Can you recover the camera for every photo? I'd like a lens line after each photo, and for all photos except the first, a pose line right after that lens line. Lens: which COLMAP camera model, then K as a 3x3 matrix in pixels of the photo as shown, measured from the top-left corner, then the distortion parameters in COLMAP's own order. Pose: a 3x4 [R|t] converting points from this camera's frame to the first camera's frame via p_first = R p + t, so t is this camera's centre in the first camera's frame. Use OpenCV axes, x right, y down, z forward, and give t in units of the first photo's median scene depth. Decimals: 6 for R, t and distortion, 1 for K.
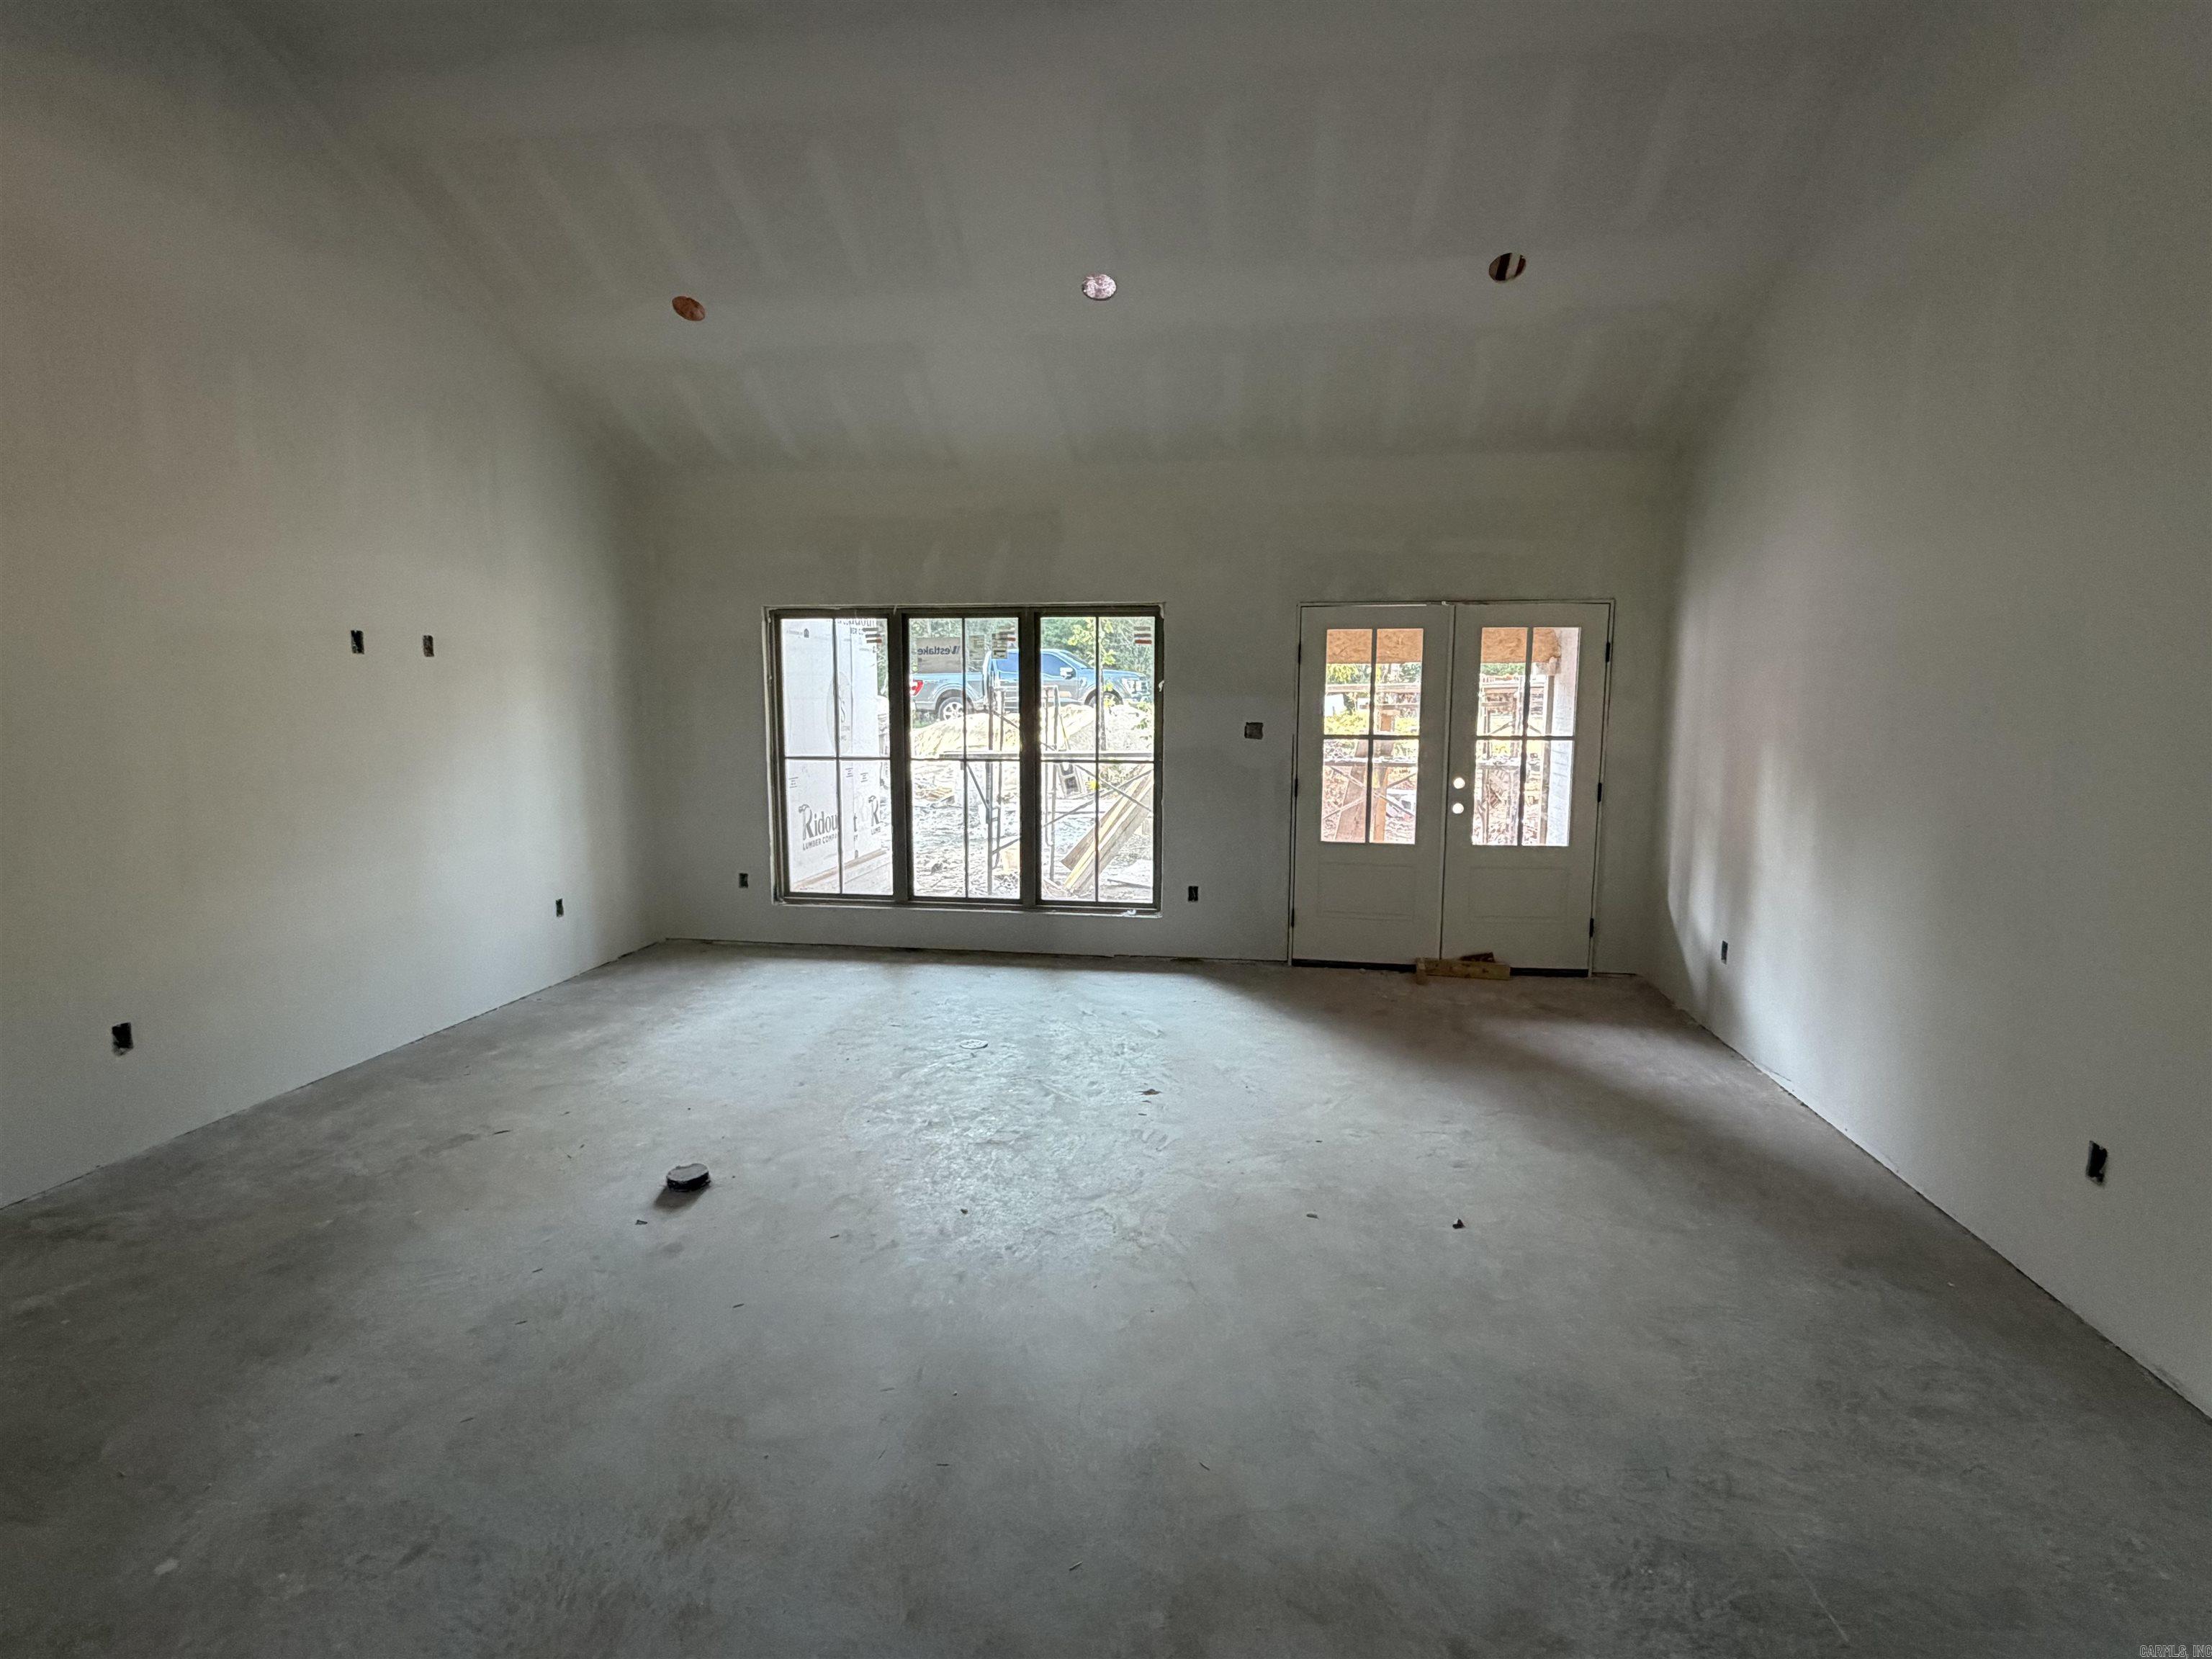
lens RADIAL K [[1100.9, 0, 1106.0], [0, 1100.9, 829.5], [0, 0, 1]] dist [0.001015, -0.000304]
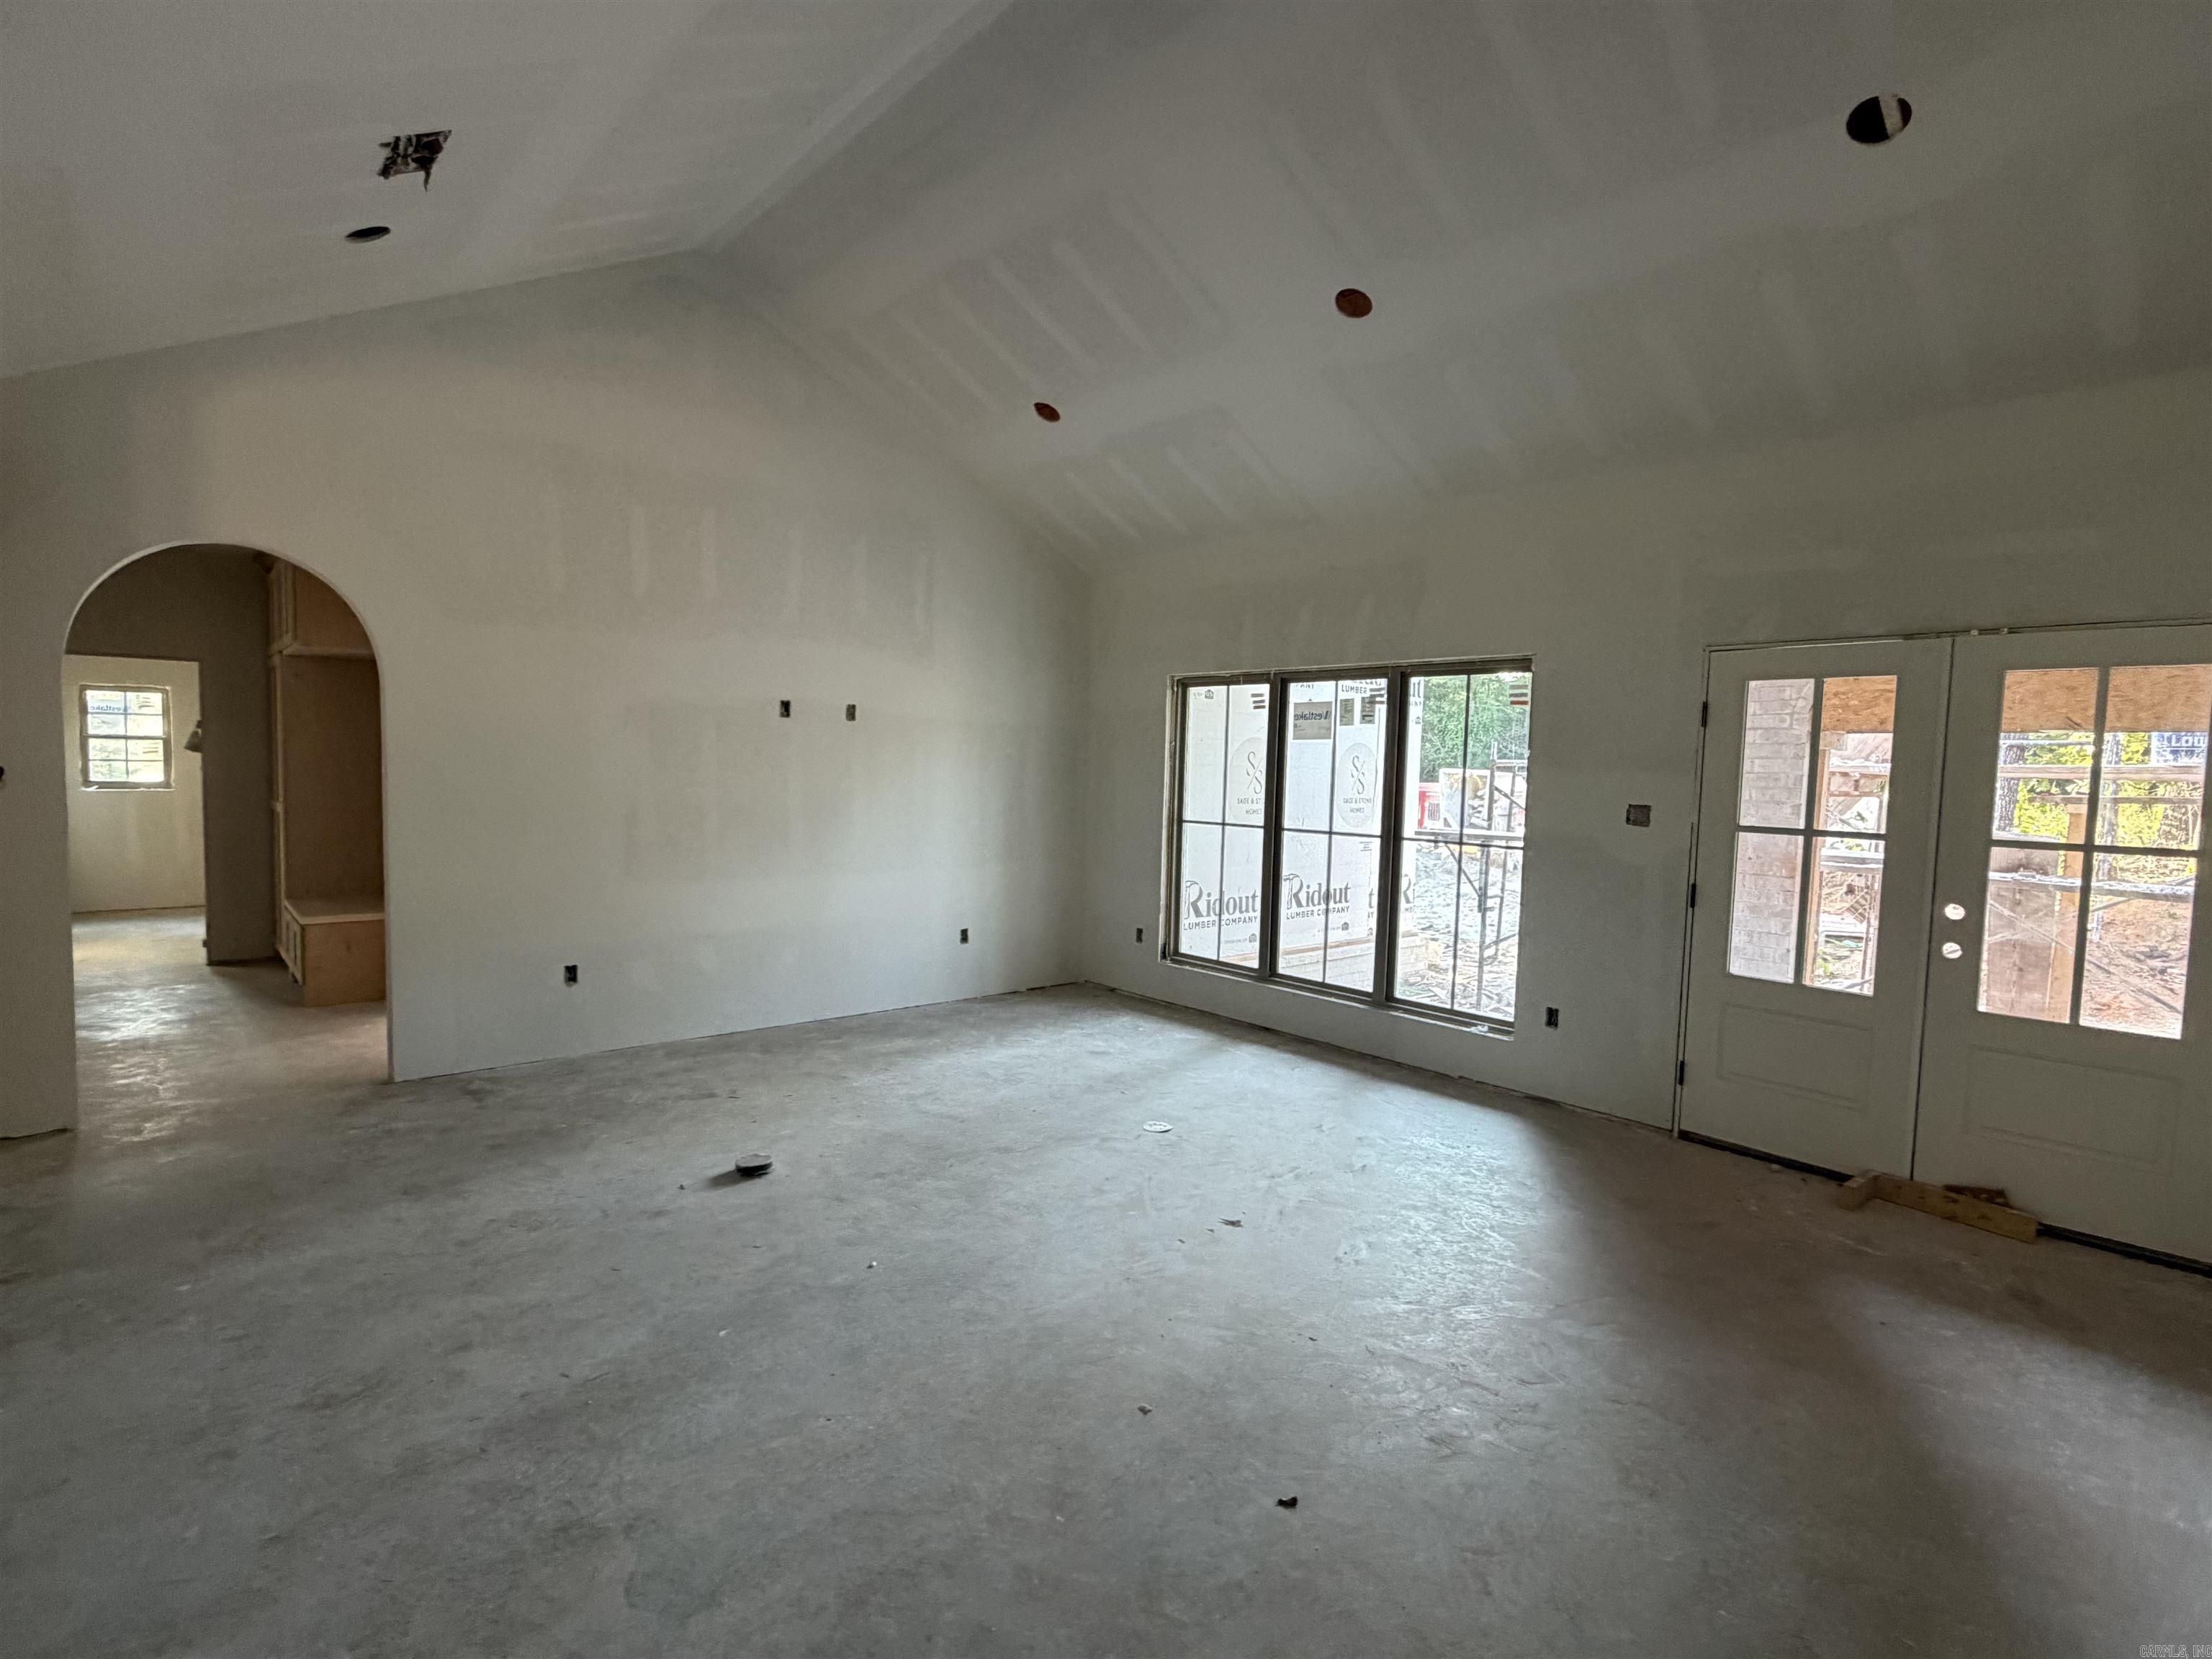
lens RADIAL K [[1100.9, 0, 1106.0], [0, 1100.9, 829.5], [0, 0, 1]] dist [0.001015, -0.000304]
pose [[0.764129, 0.057294, -0.642514, 0.345205], [-0.103618, 0.994015, -0.034593, -0.015652], [0.636687, 0.093010, 0.765493, 0.184564]]
